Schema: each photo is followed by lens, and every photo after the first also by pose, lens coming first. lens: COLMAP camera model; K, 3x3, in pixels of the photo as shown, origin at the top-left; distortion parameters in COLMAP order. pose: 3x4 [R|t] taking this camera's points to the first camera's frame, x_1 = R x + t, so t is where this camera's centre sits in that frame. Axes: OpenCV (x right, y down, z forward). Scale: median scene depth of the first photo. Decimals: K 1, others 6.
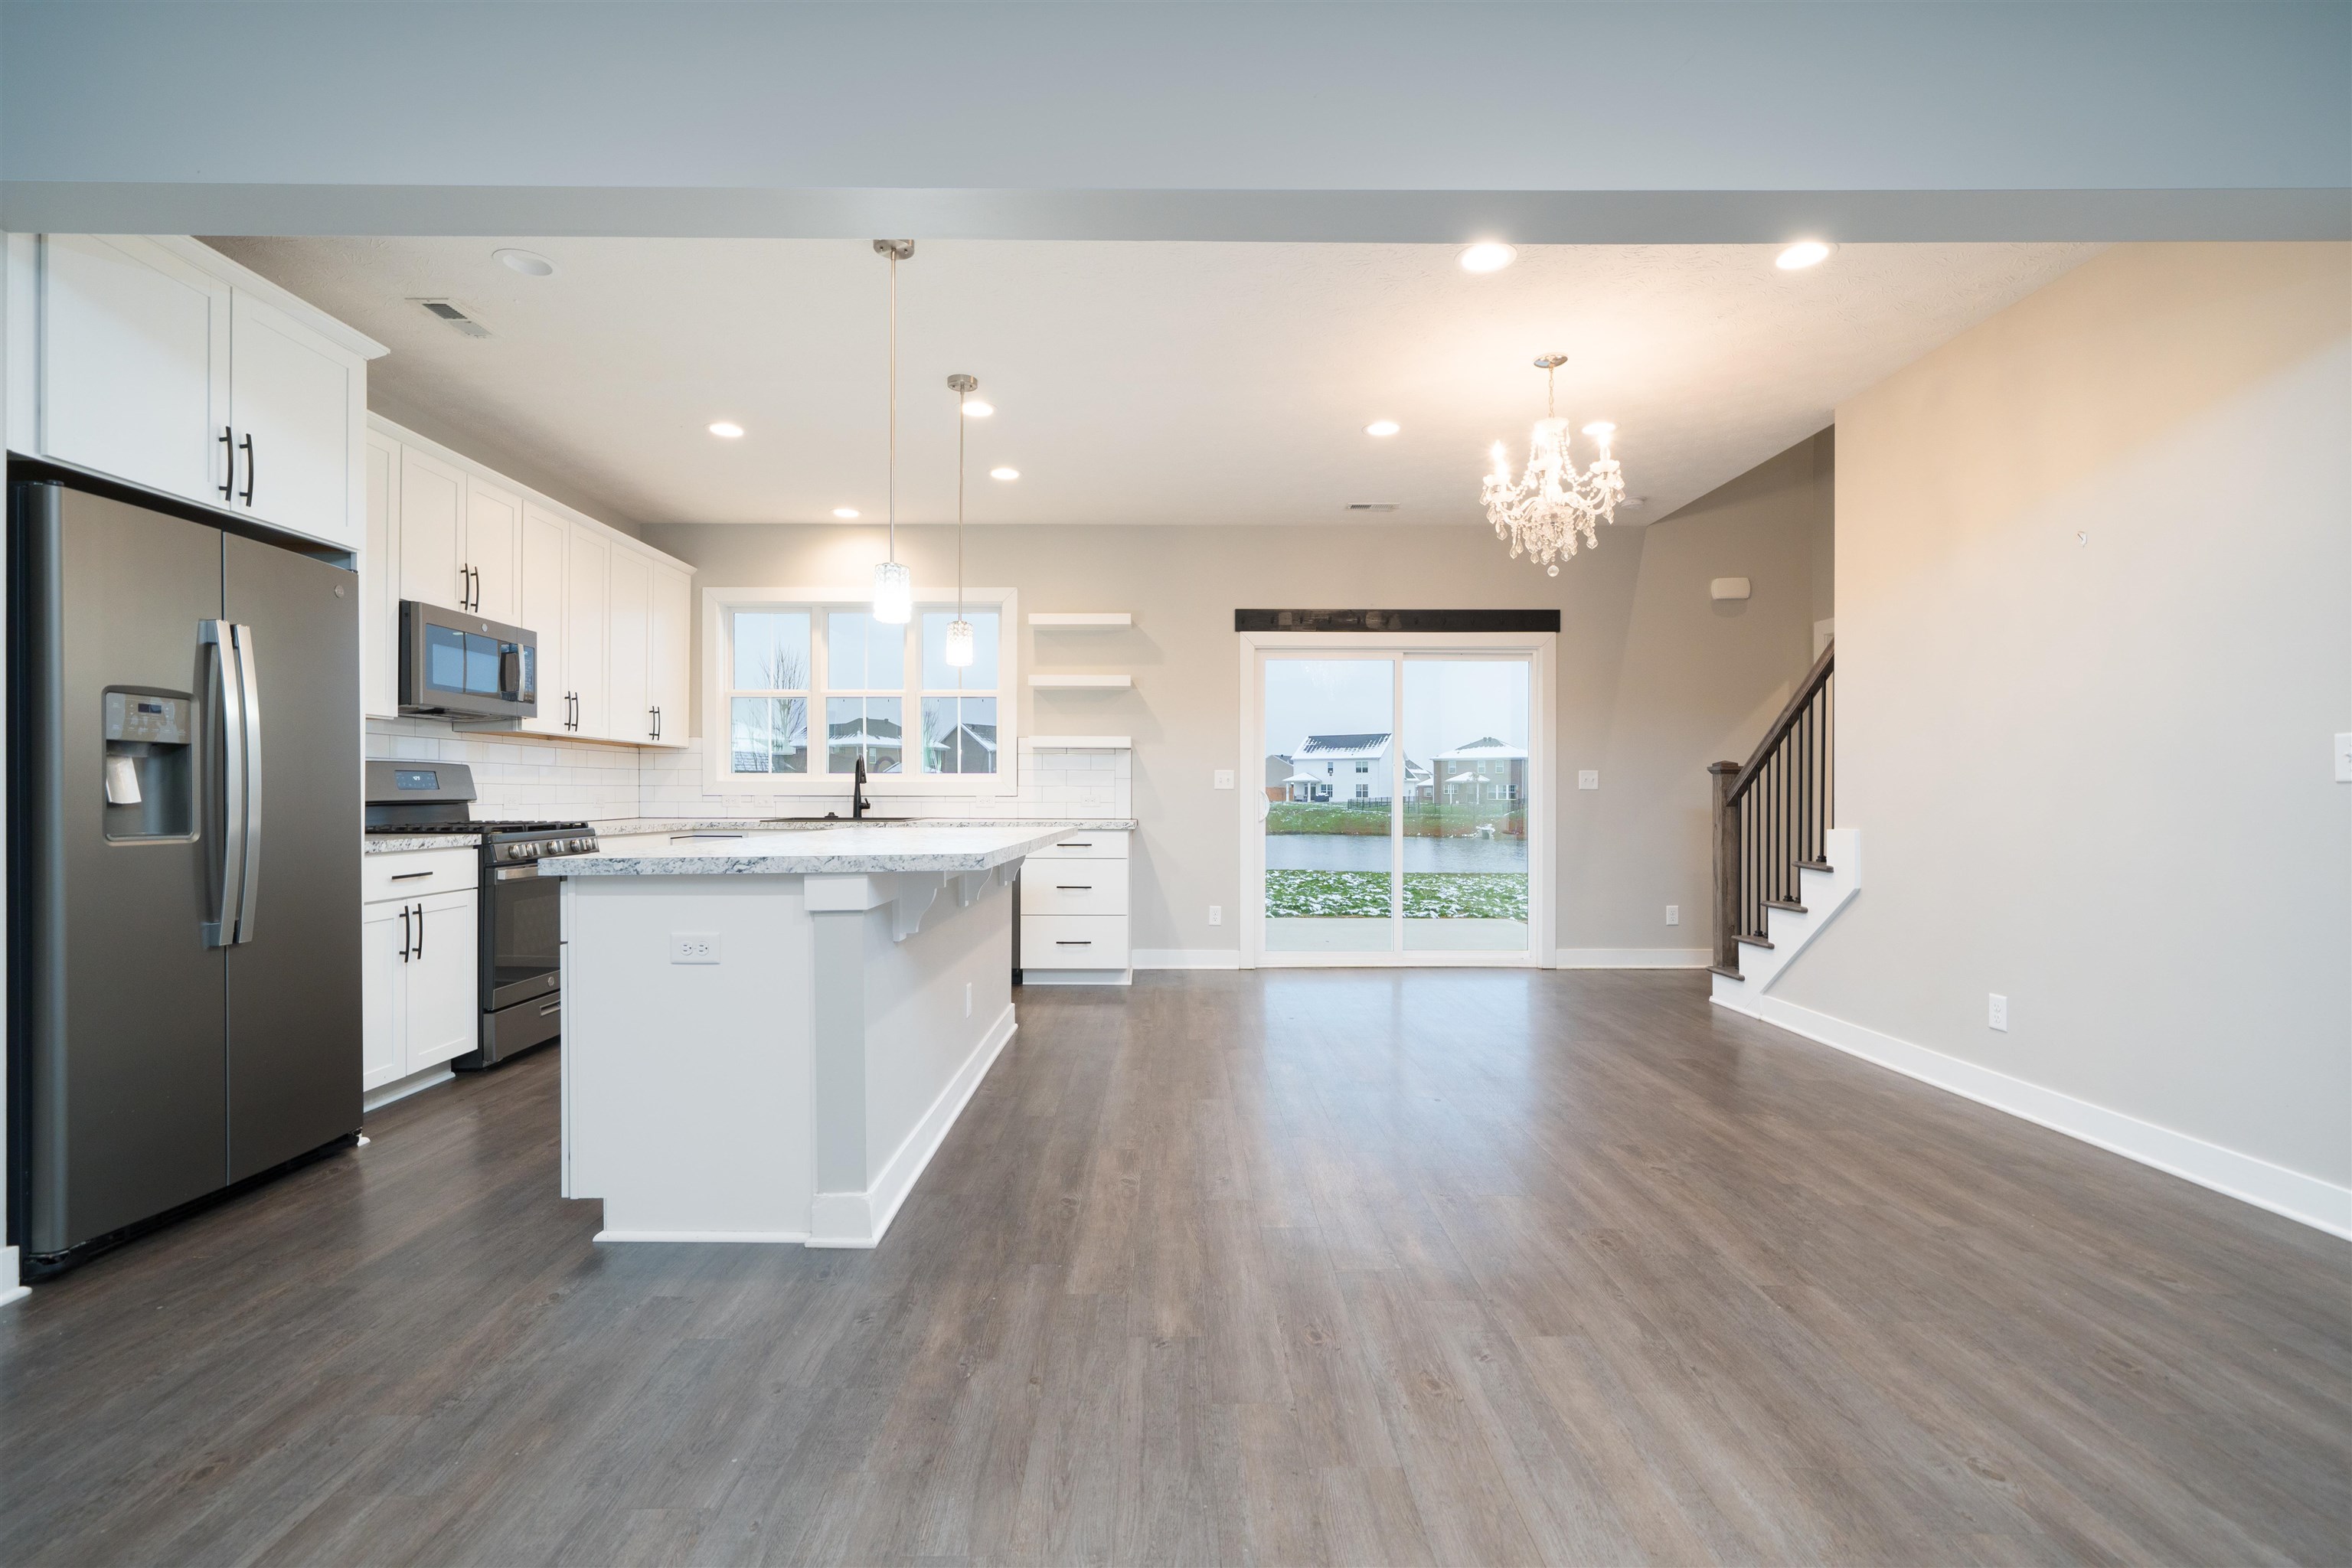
lens RADIAL K [[1006.2, 0, 1171.0], [0, 1006.2, 793.9], [0, 0, 1]] dist [0.000129, -0.000154]
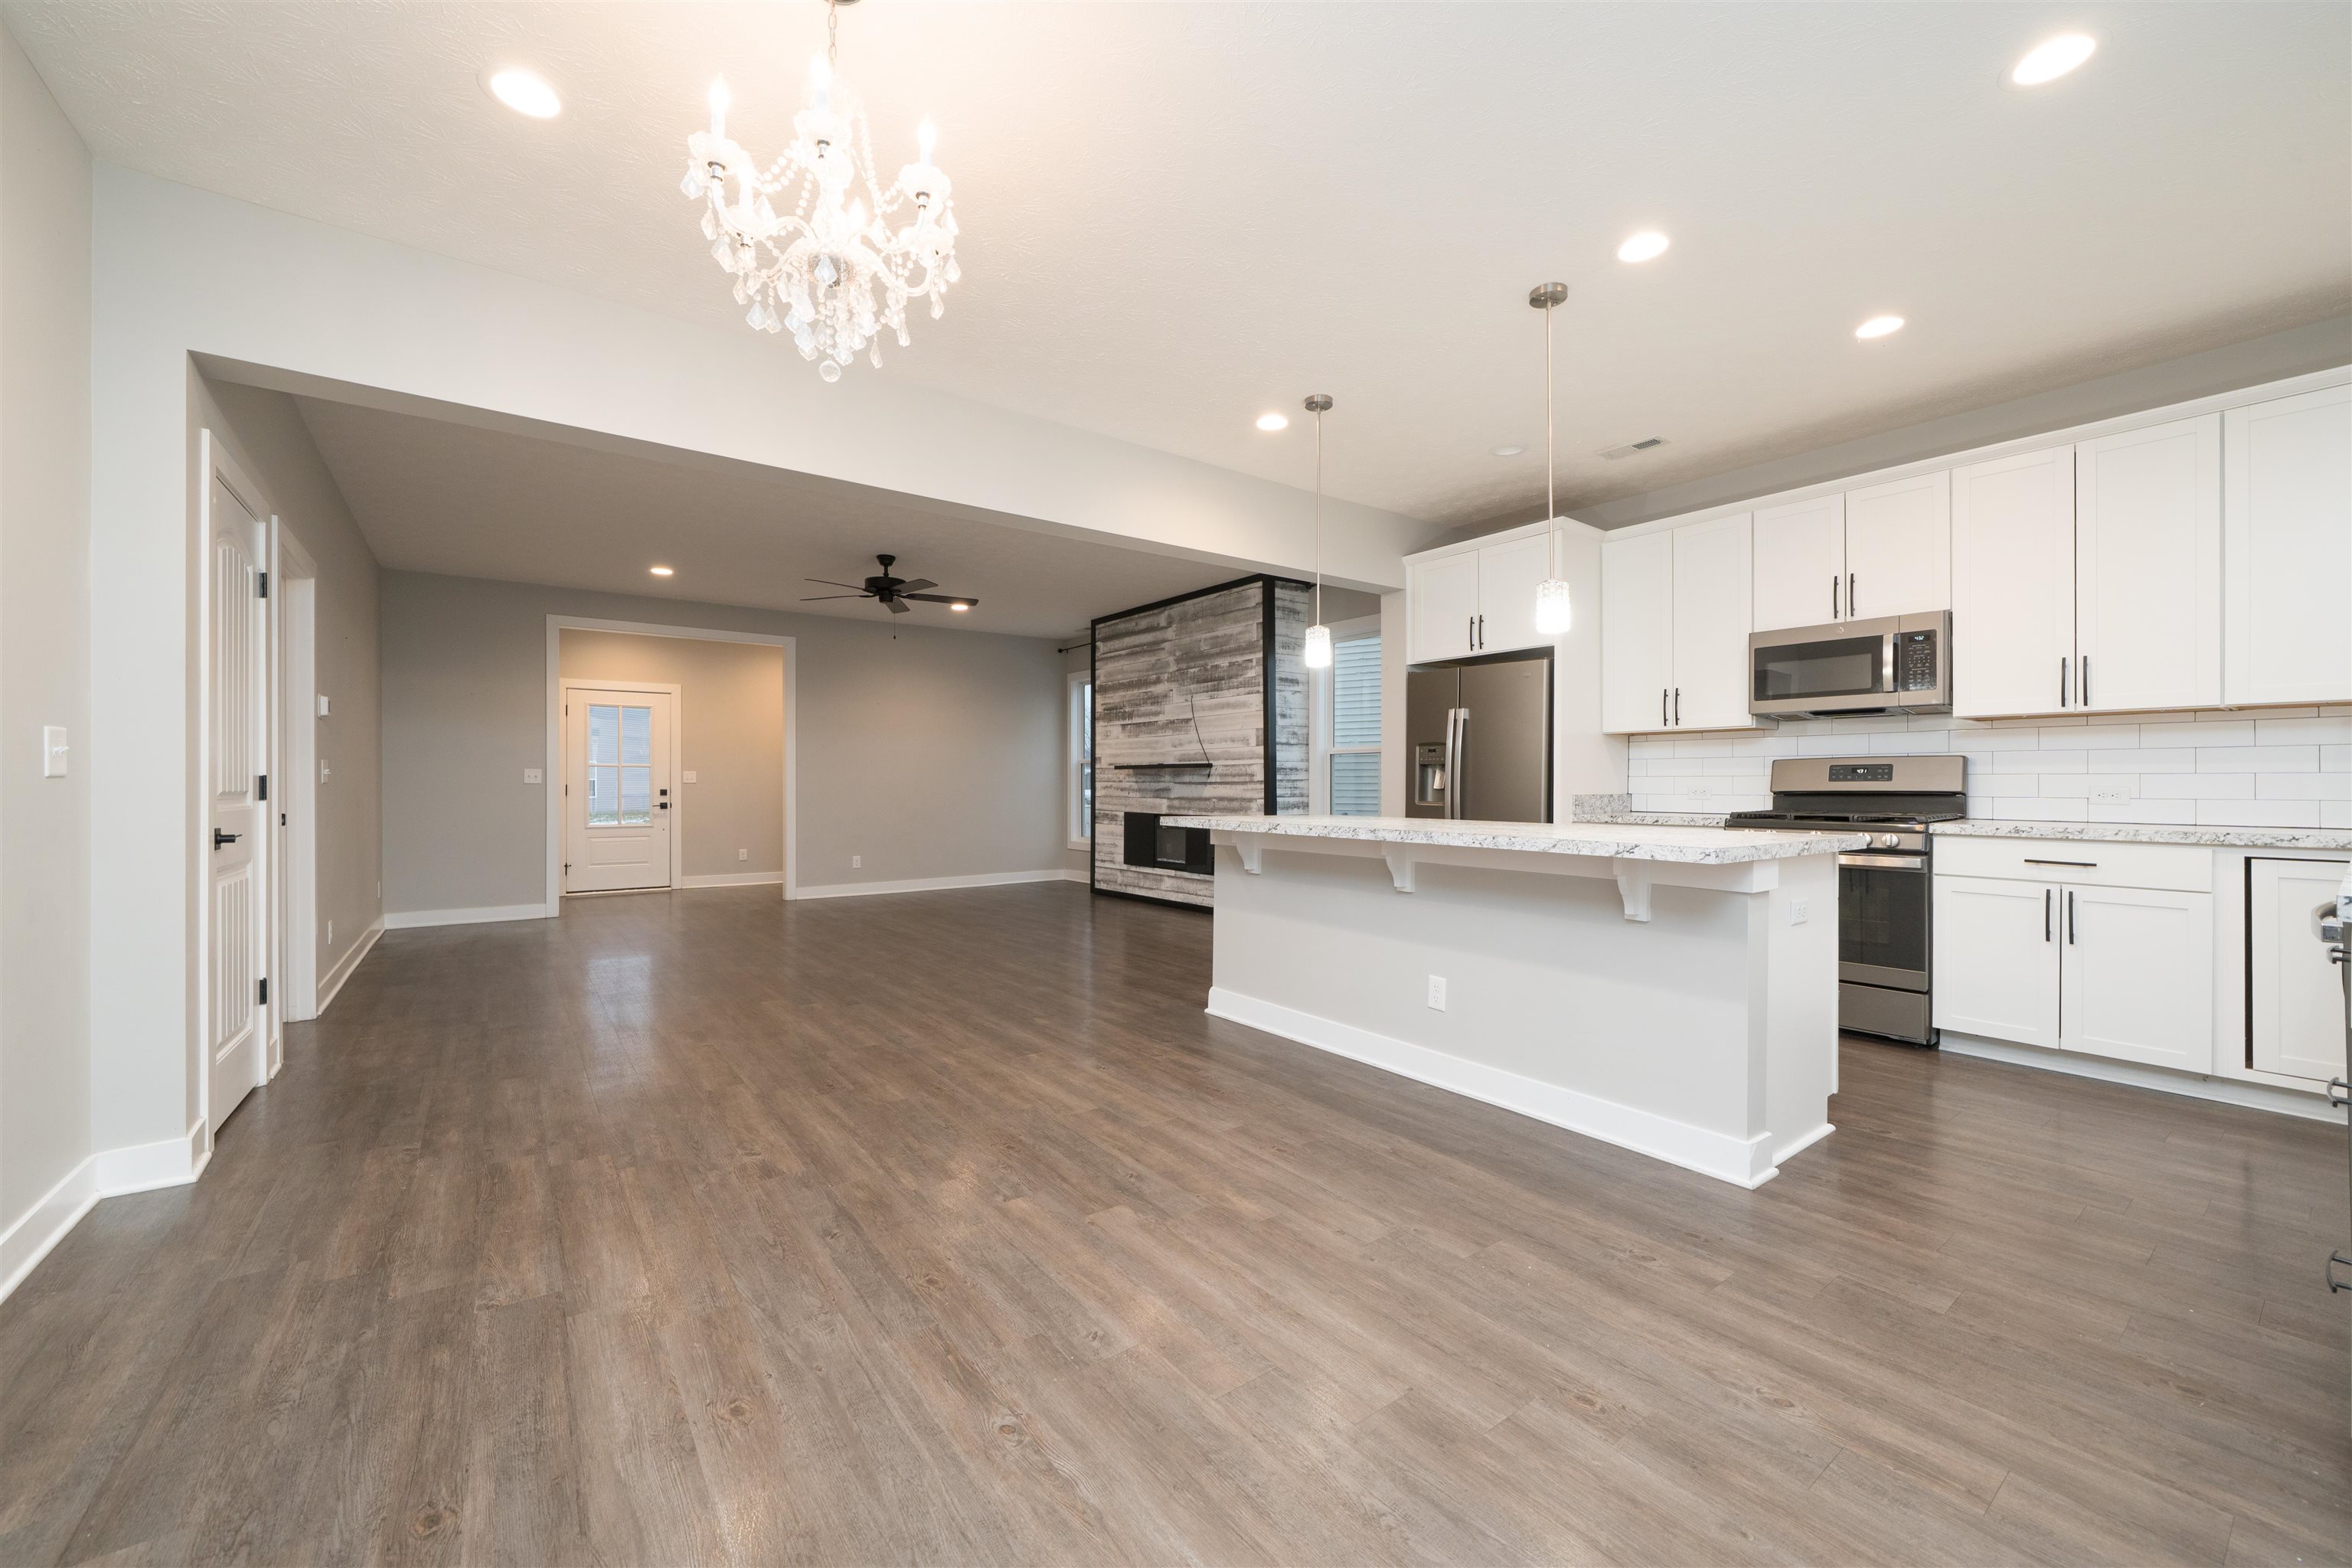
lens RADIAL K [[884.6, 0, 1166.1], [0, 884.6, 782.1], [0, 0, 1]] dist [-0.000826, 0.000294]
pose [[-0.797922, -0.000514, -0.602761, 0.836953], [0.000089, 1.000000, -0.000972, -0.004610], [0.602761, -0.000829, -0.797921, 2.381853]]
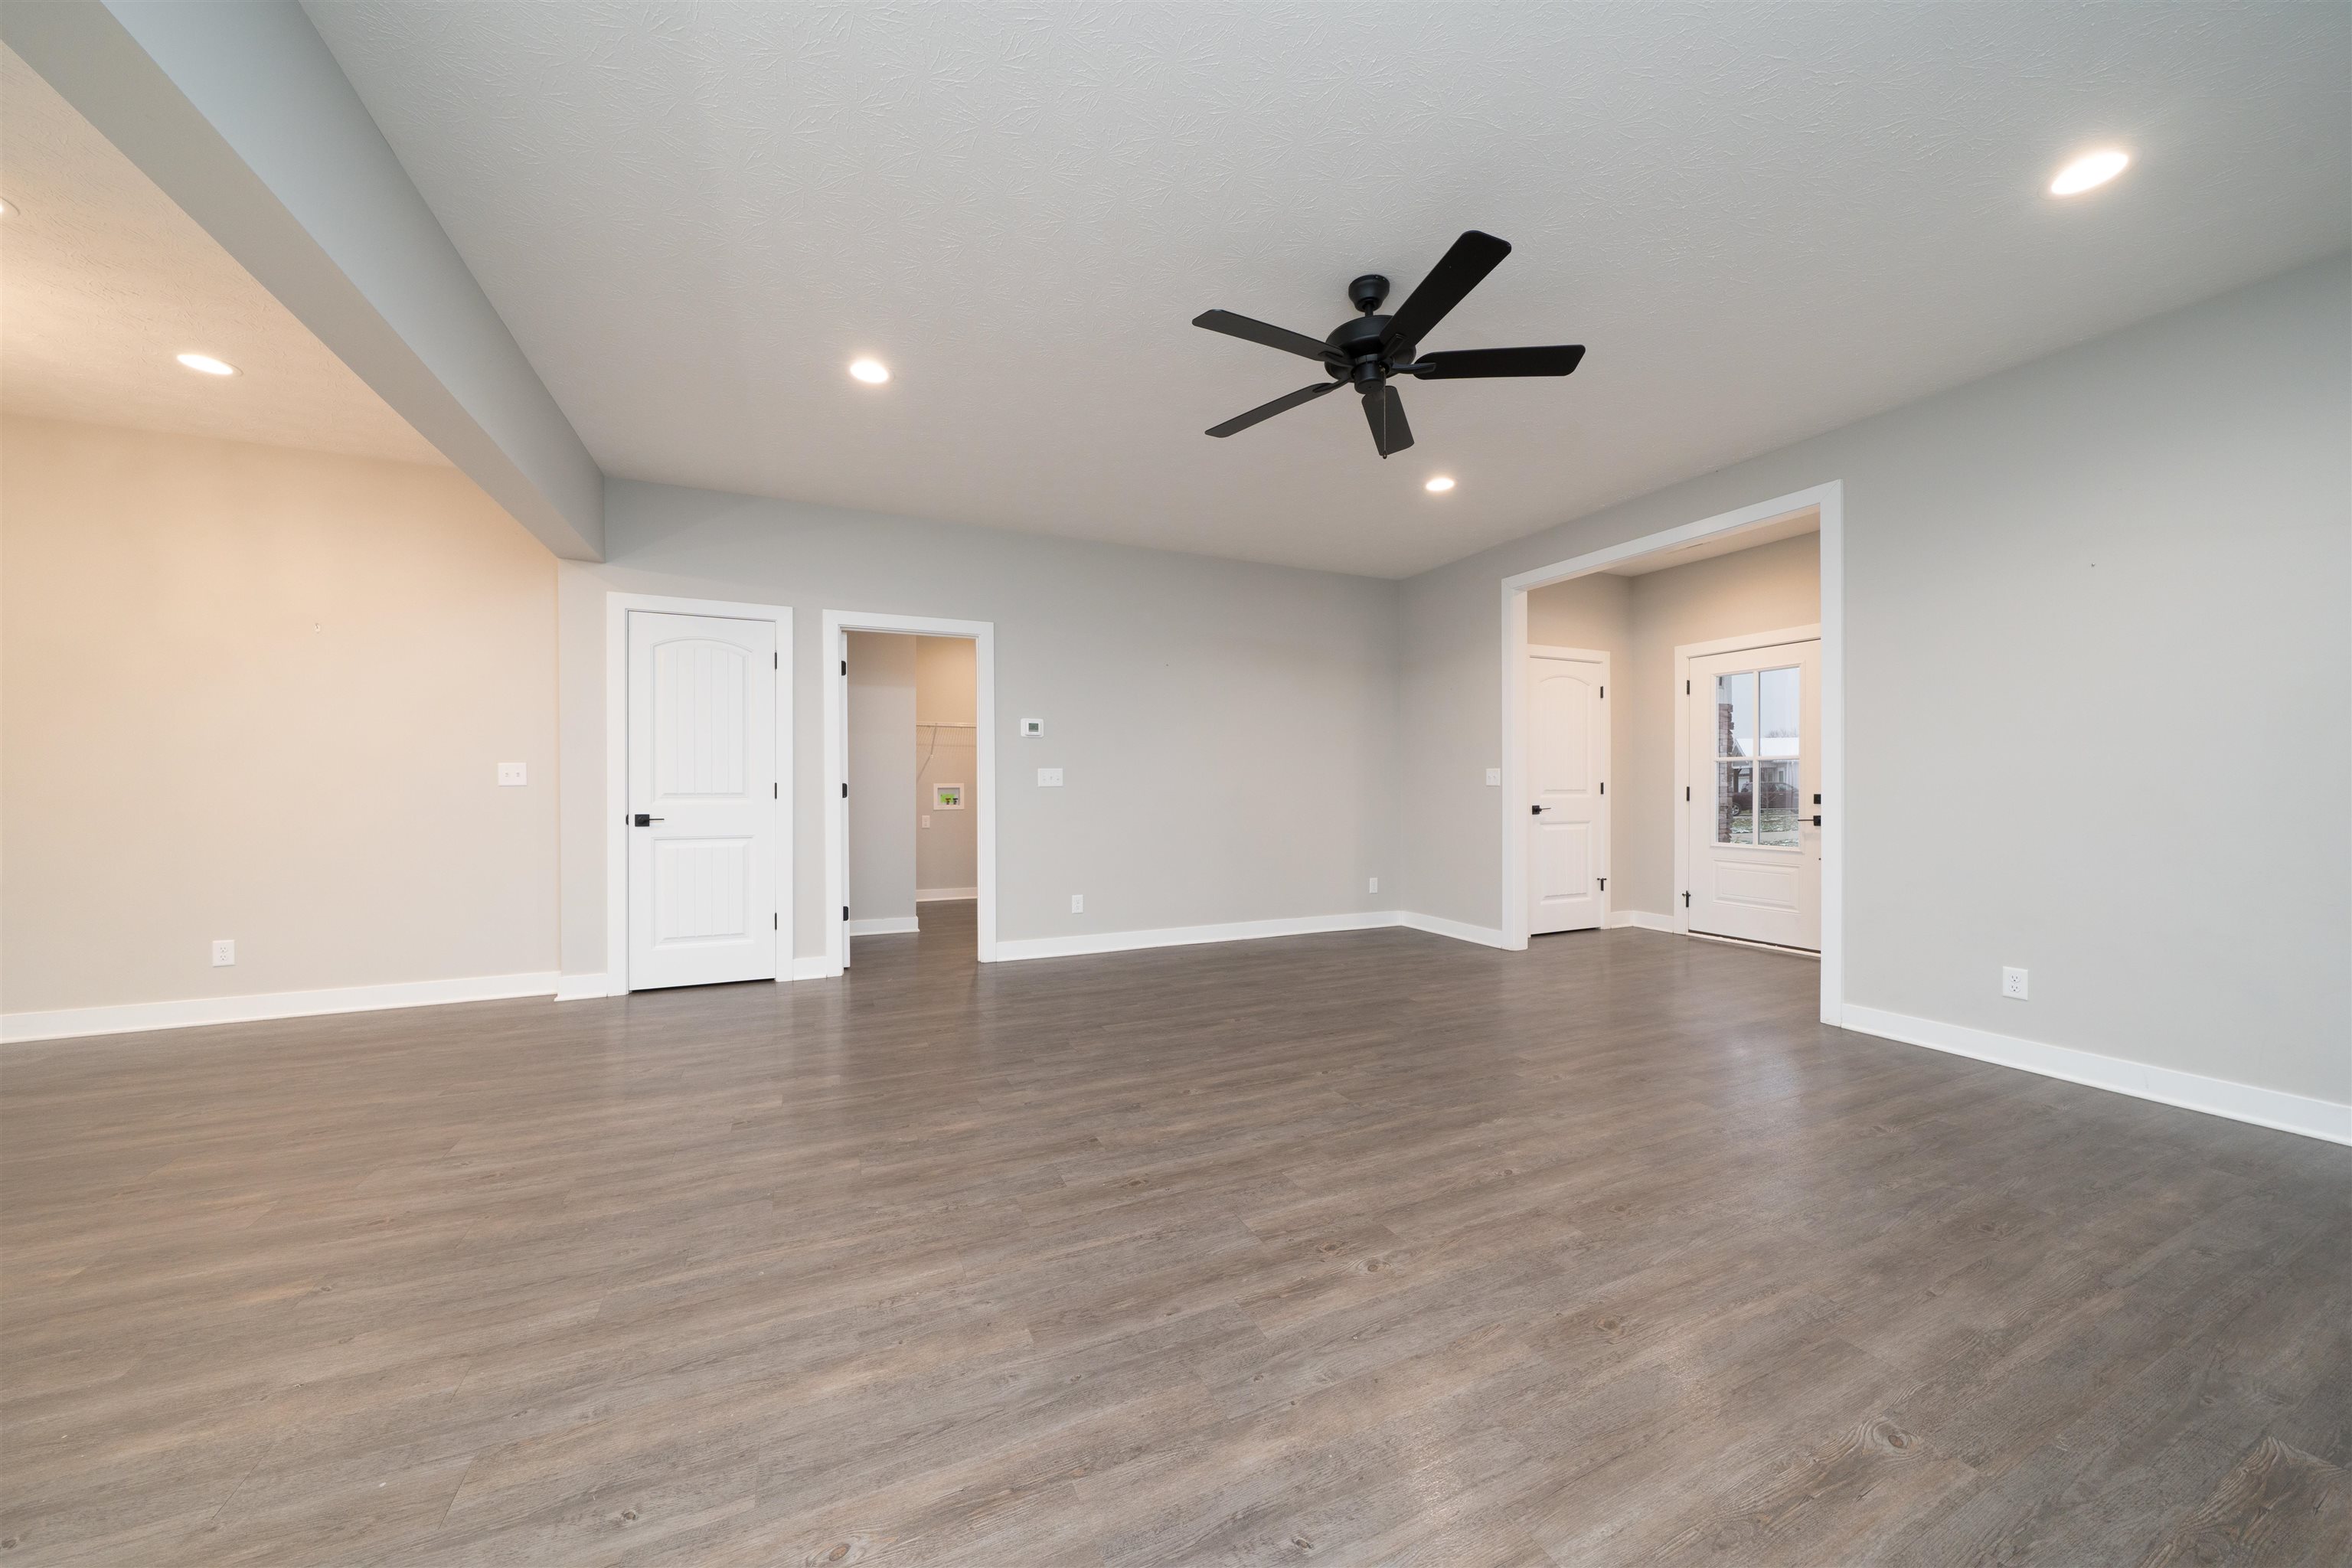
lens RADIAL K [[813.4, 0, 1181.1], [0, 813.4, 791.7], [0, 0, 1]] dist [0.000315, 0.000017]
pose [[-0.419047, 0.001457, 0.907964, -0.992676], [0.003201, 0.999995, -0.000127, 0.011767], [-0.907959, 0.002854, -0.419049, 0.440469]]
